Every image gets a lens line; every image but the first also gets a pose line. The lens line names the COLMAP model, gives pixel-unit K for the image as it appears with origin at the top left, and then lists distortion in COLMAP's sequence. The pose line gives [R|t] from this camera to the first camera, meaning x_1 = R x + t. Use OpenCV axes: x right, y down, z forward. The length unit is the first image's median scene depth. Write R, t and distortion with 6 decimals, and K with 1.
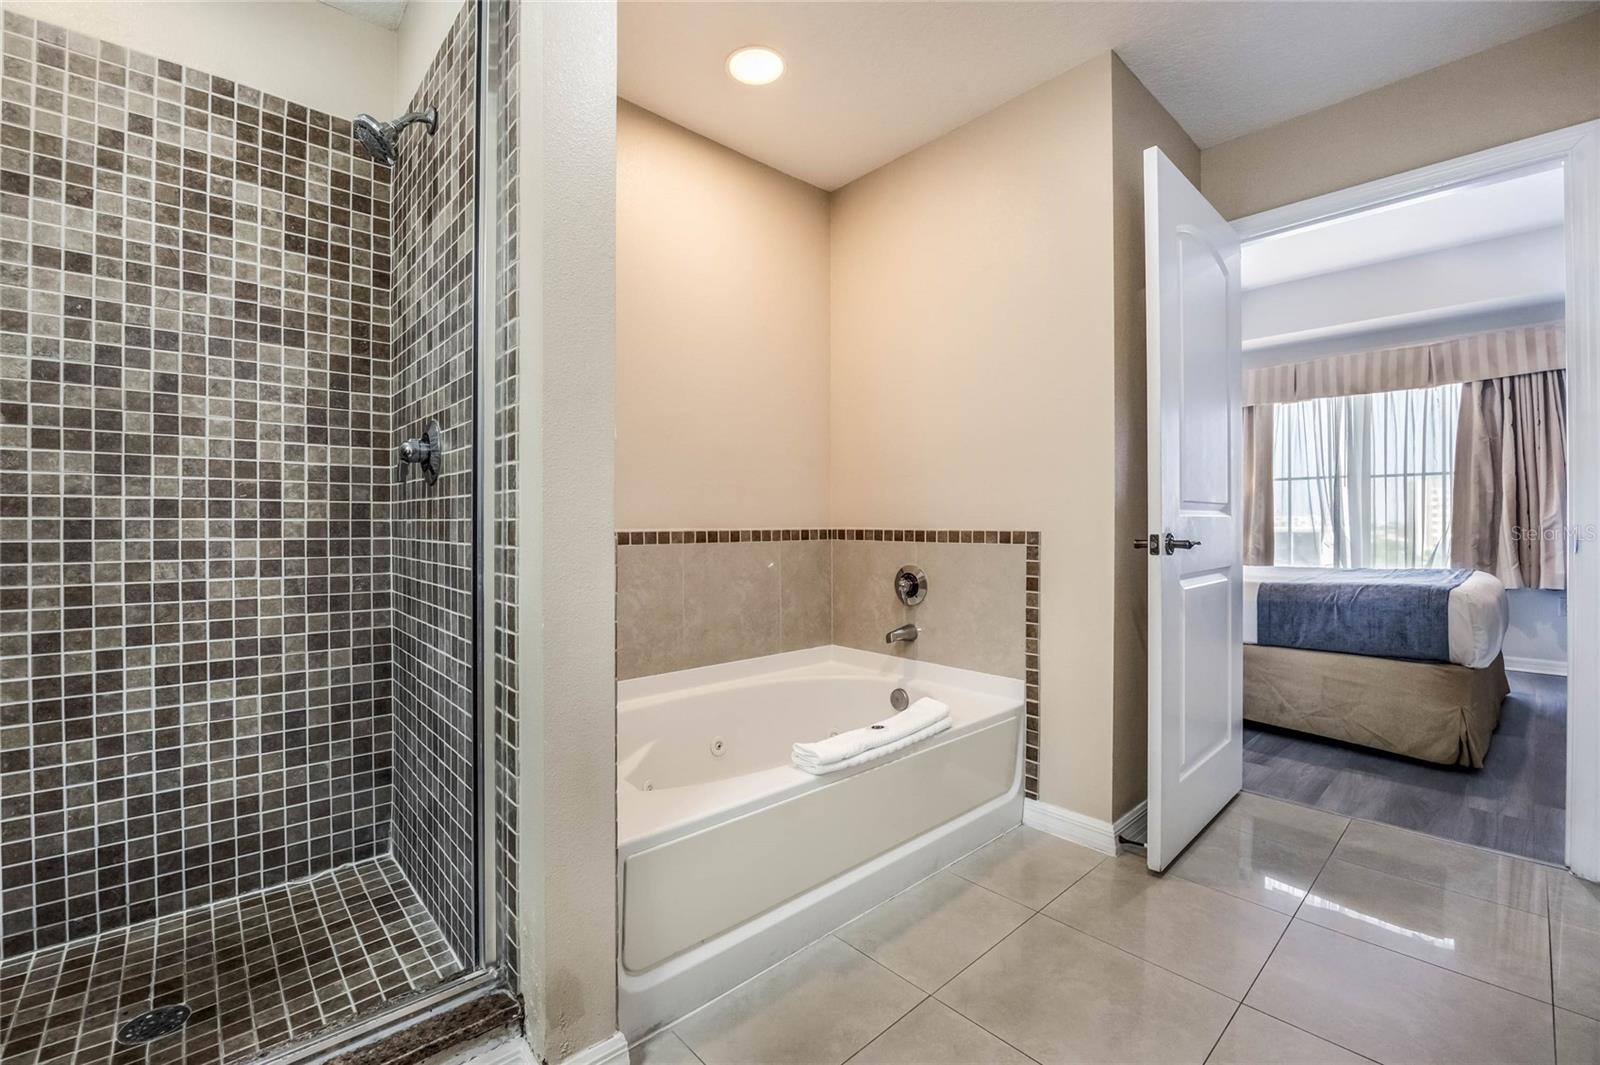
lens RADIAL K [[668.1, 0, 795.4], [0, 668.1, 533.1], [0, 0, 1]] dist [-0.020210, 0.000274]
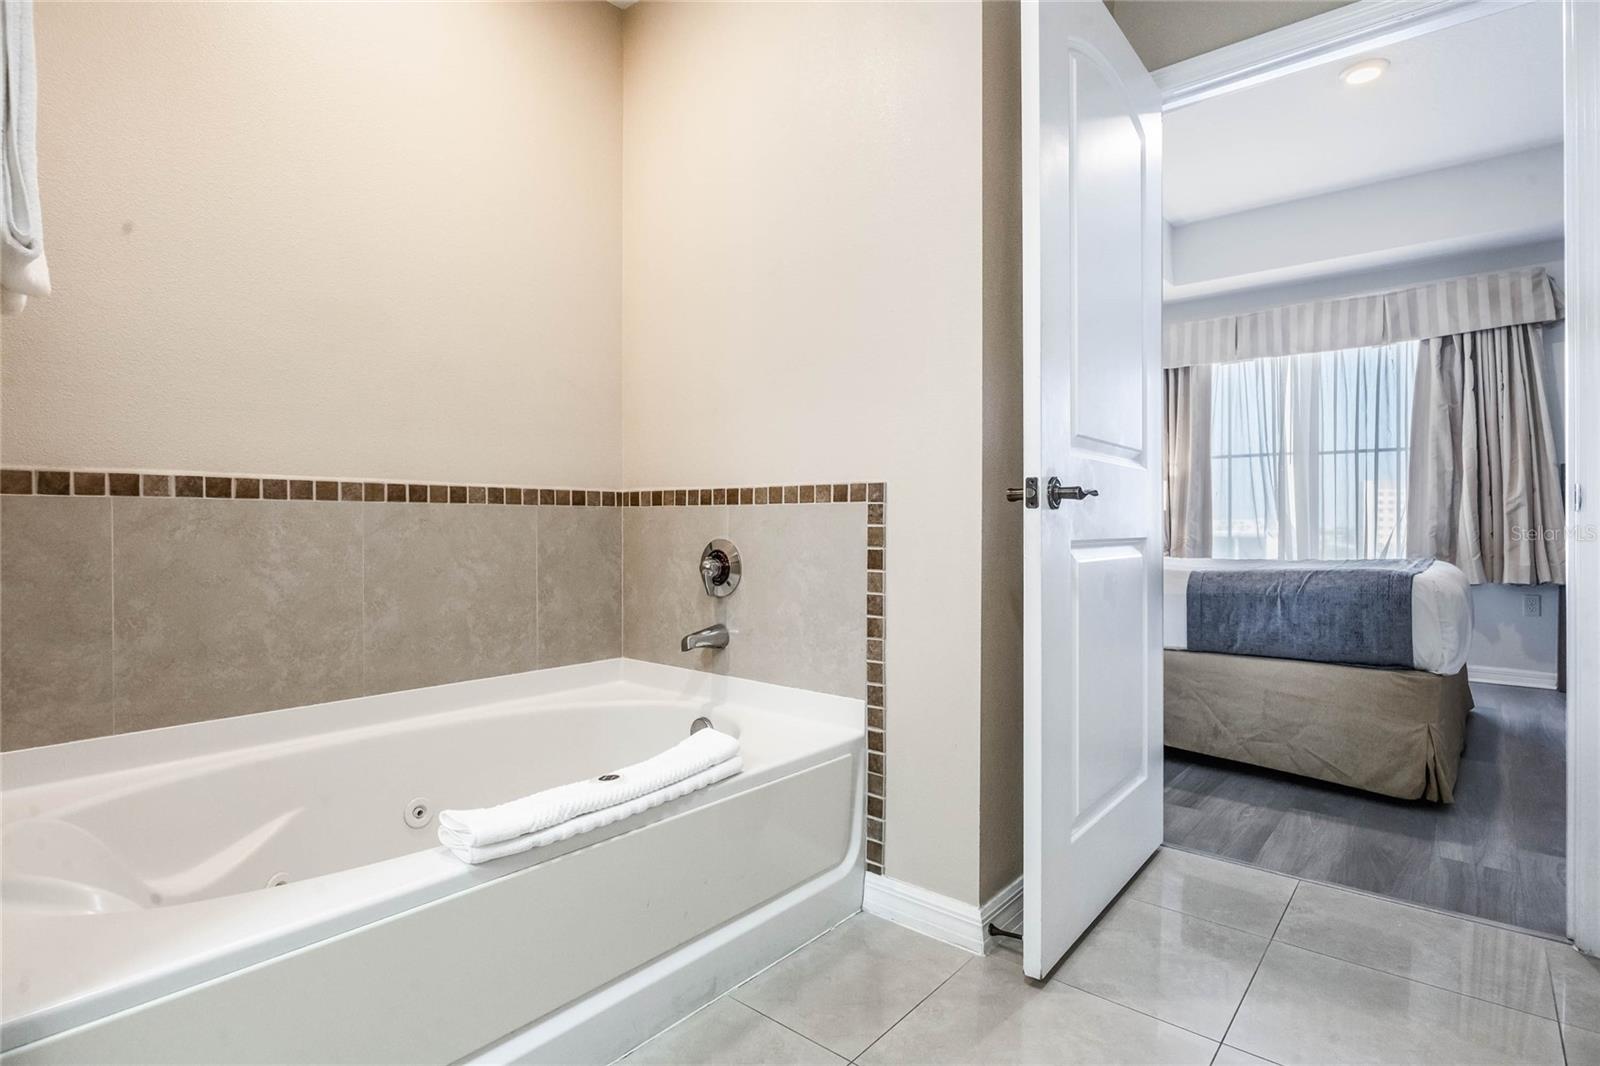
lens RADIAL K [[811.1, 0, 800.0], [0, 811.1, 527.5], [0, 0, 1]] dist [-0.010318, 0.000097]
pose [[0.988839, 0.008445, 0.148747, 0.151530], [-0.007164, 0.999933, -0.009147, 0.050814], [-0.148815, 0.007979, 0.988833, 0.180389]]
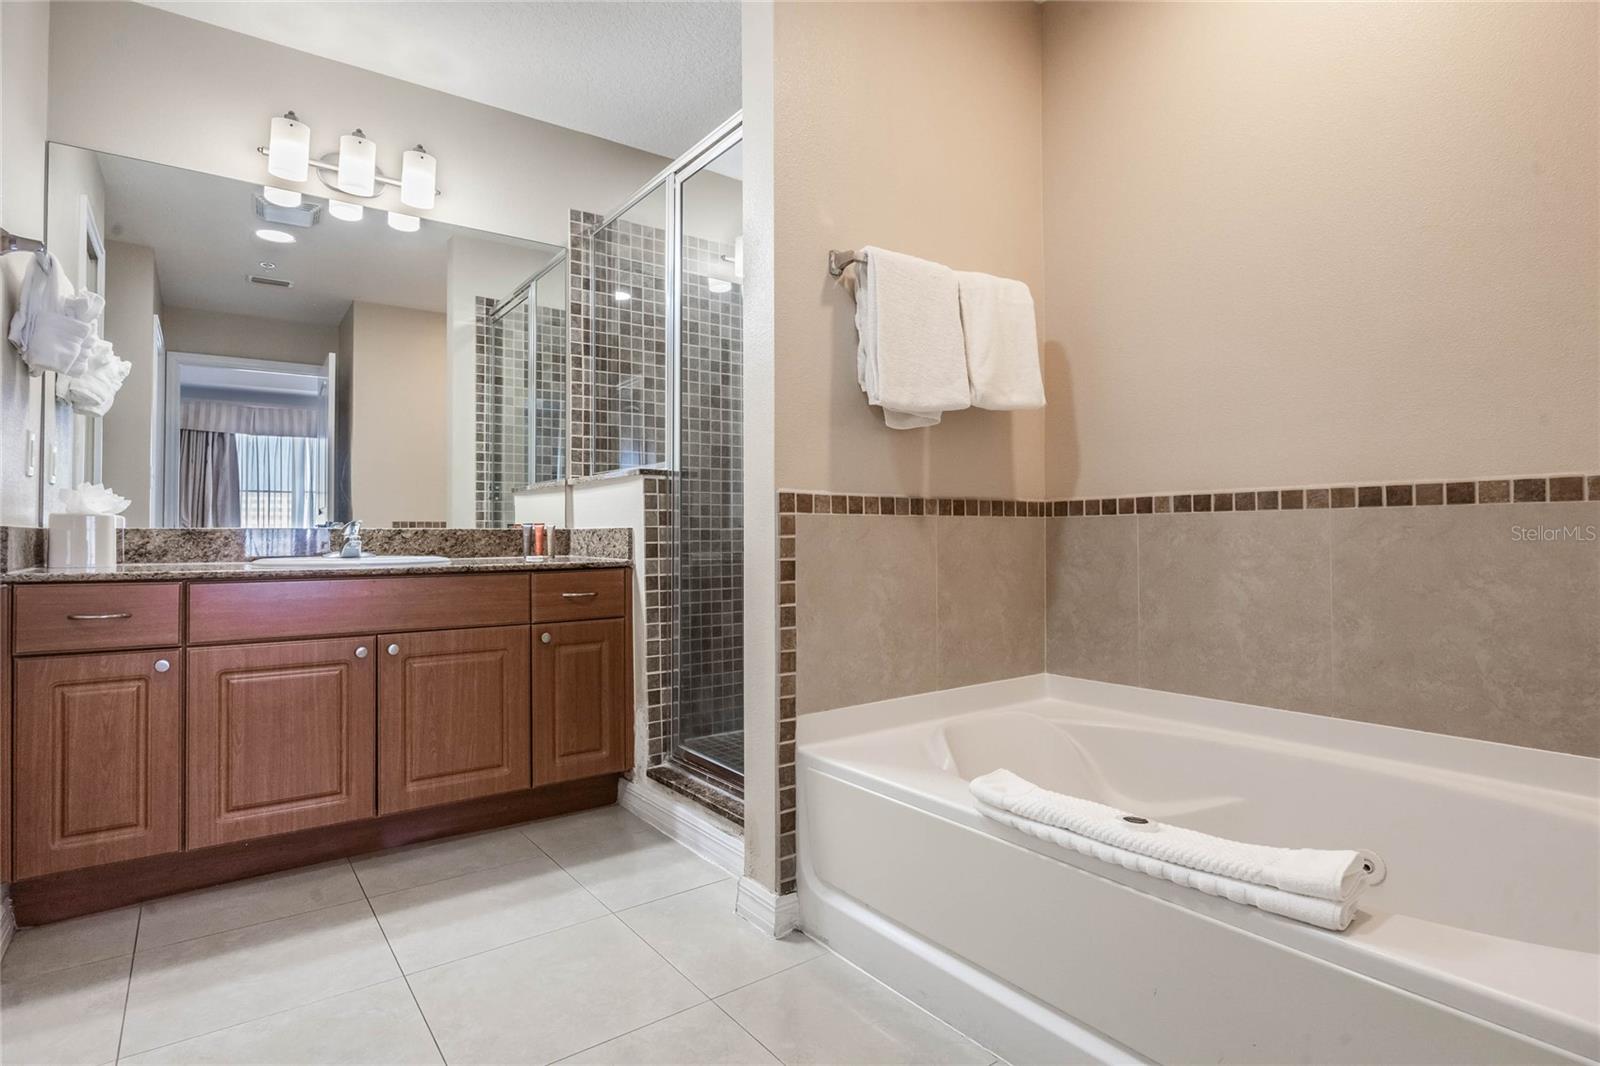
lens RADIAL K [[811.1, 0, 785.4], [0, 811.1, 532.6], [0, 0, 1]] dist [-0.010318, 0.000097]
pose [[-0.100653, 0.003353, -0.994916, 0.689452], [-0.003130, 0.999988, 0.003687, 0.041173], [0.994917, 0.003485, -0.100641, 0.653090]]
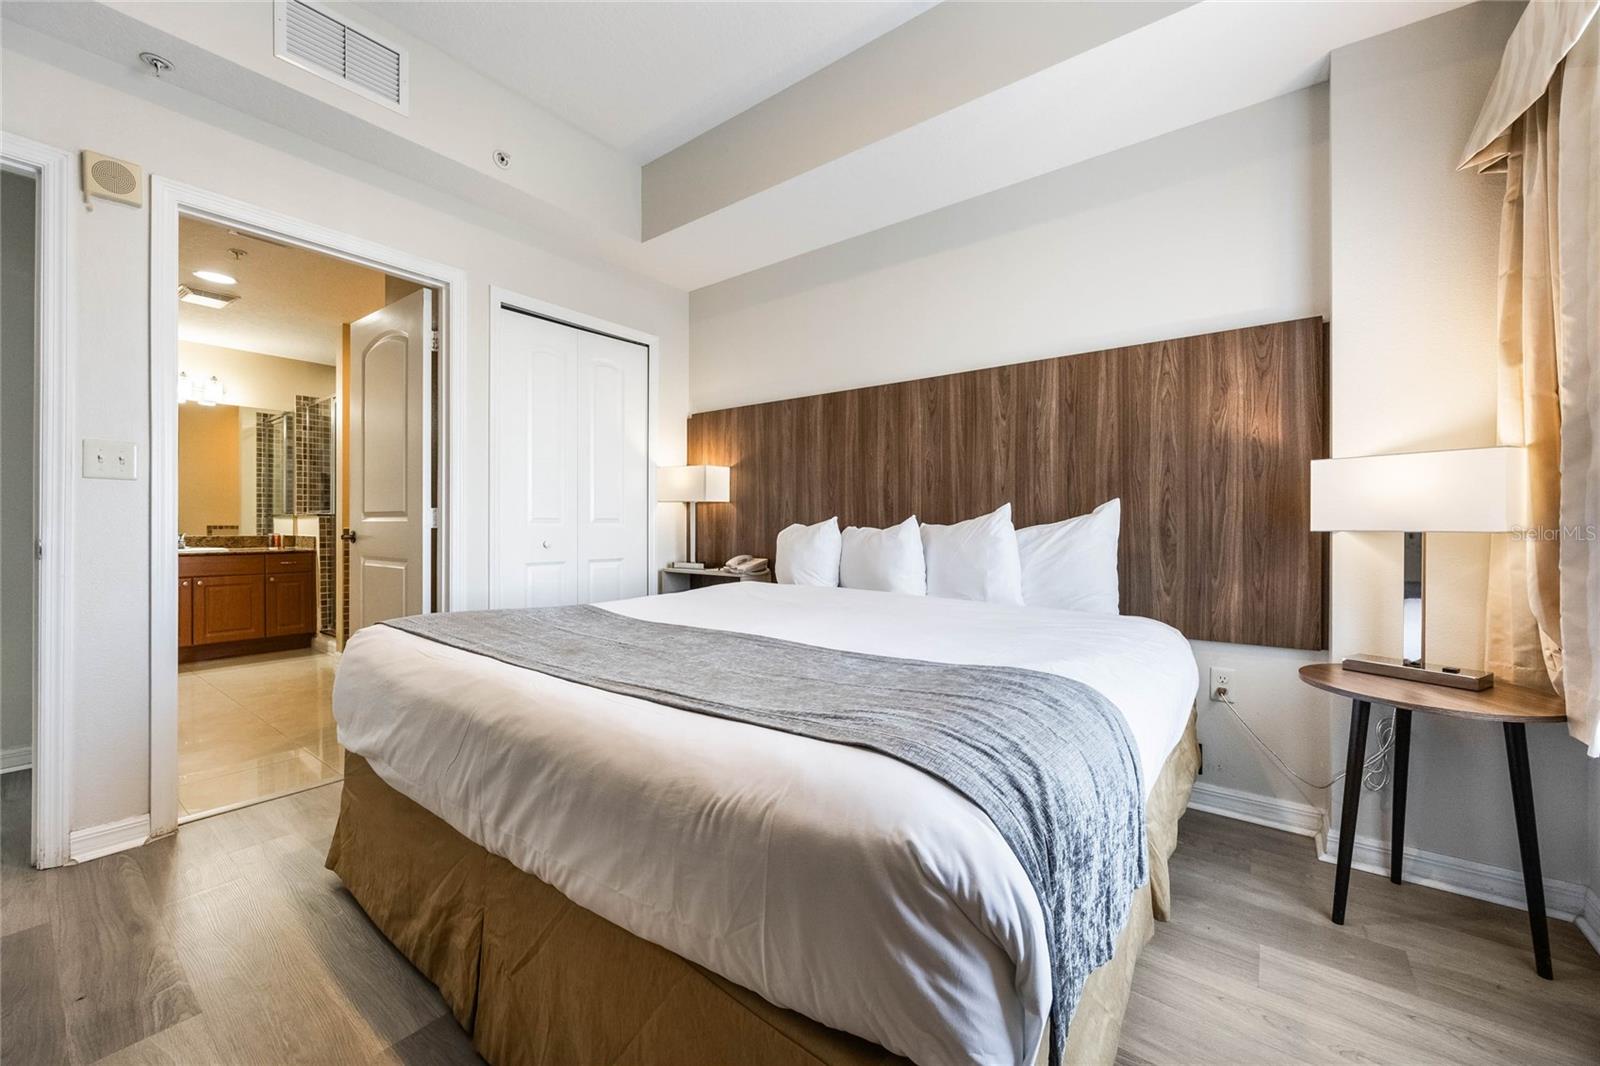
lens RADIAL K [[636.4, 0, 773.1], [0, 636.4, 529.5], [0, 0, 1]] dist [0.008542, -0.002657]
pose [[0.161219, 0.012480, -0.986840, 2.233236], [-0.010752, 0.999883, 0.010888, -0.034829], [0.986860, 0.008855, 0.161335, 1.663216]]
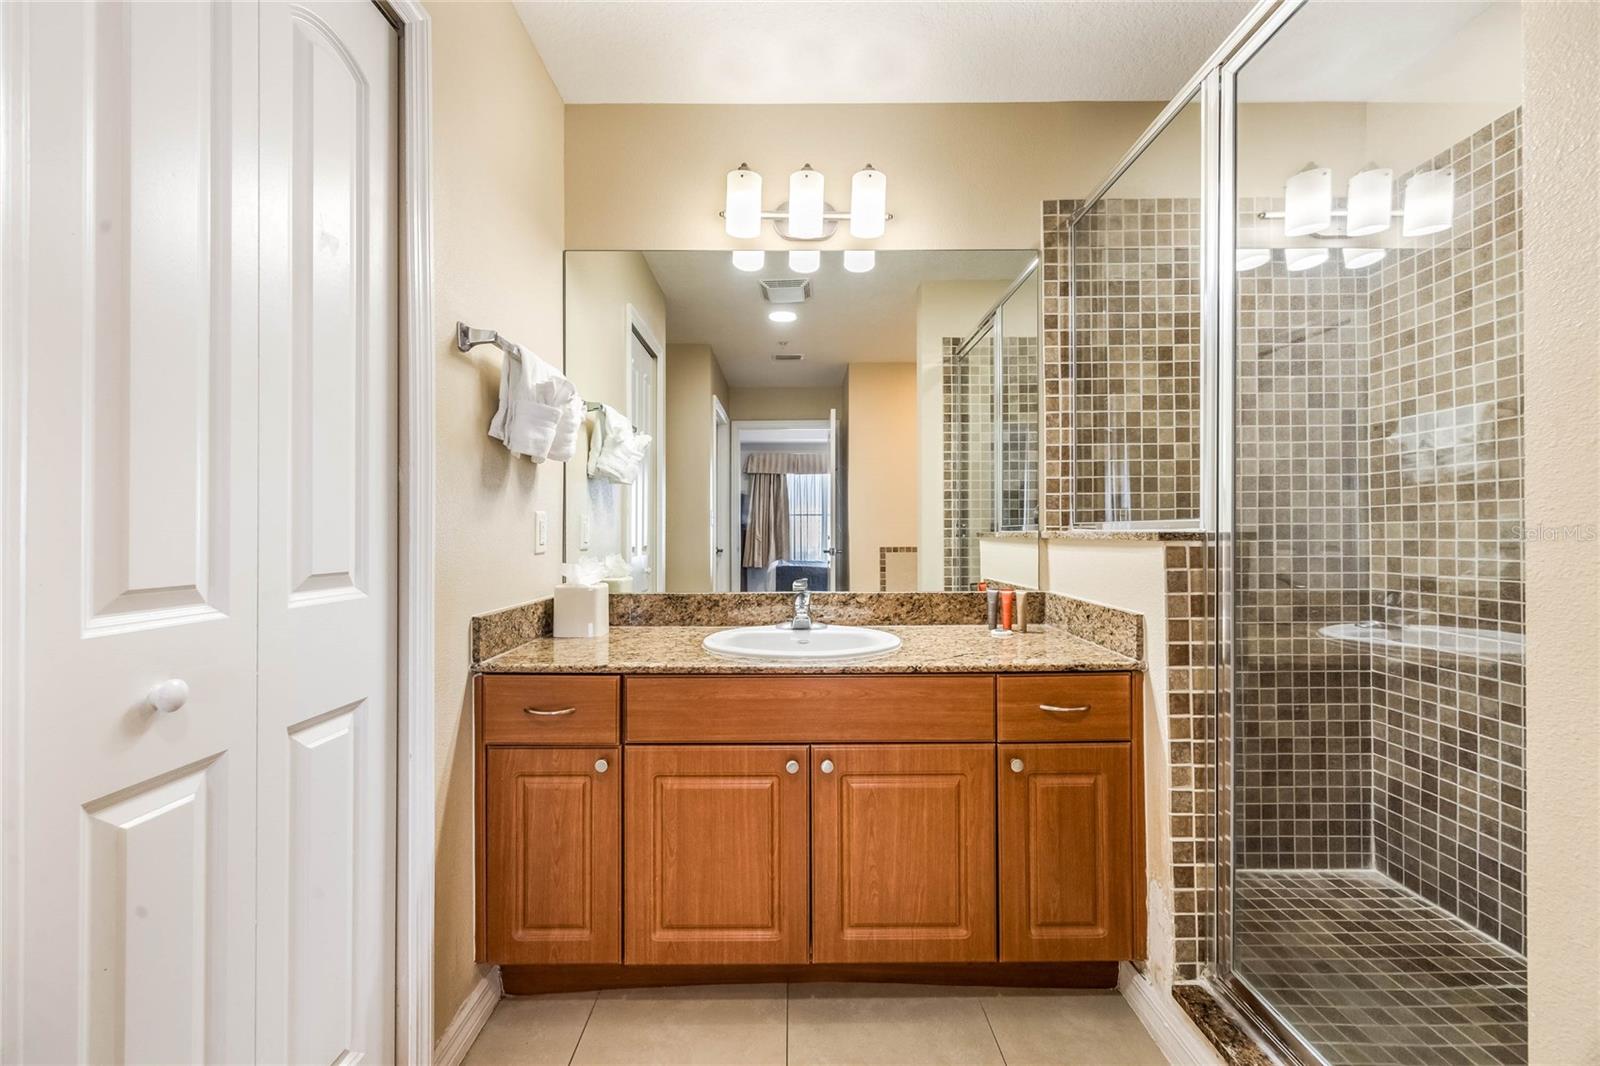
lens RADIAL K [[636.4, 0, 802.7], [0, 636.4, 532.5], [0, 0, 1]] dist [0.008542, -0.002657]
pose [[-0.648211, 0.006470, -0.761434, 0.215045], [0.003824, 0.999979, 0.005241, -0.054294], [0.761451, 0.000486, -0.648222, 0.454470]]
